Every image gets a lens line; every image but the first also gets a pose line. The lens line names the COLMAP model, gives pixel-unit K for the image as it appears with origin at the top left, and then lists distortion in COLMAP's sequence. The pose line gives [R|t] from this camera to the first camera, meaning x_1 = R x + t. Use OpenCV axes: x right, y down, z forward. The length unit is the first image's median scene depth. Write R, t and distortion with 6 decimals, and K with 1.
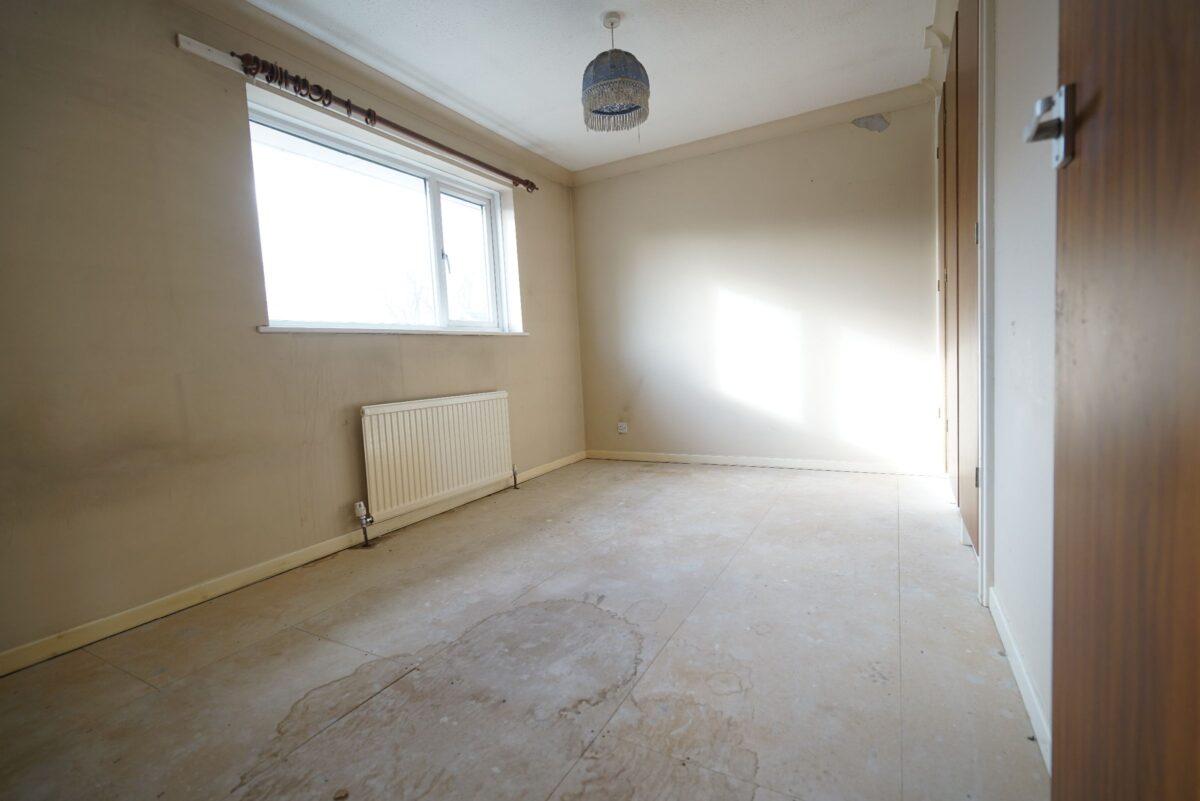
lens RADIAL K [[539.9, 0, 598.8], [0, 539.9, 410.7], [0, 0, 1]] dist [-0.001266, 0.000282]
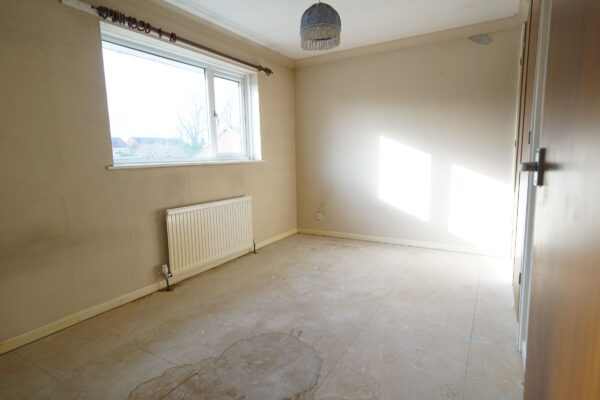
lens RADIAL K [[333.5, 0, 299.2], [0, 333.5, 206.5], [0, 0, 1]] dist [0.010542, -0.001316]
pose [[0.999079, 0.034725, -0.025200, 0.010710], [-0.033198, 0.997725, 0.058682, -0.104092], [0.027180, -0.057791, 0.997959, -0.054305]]
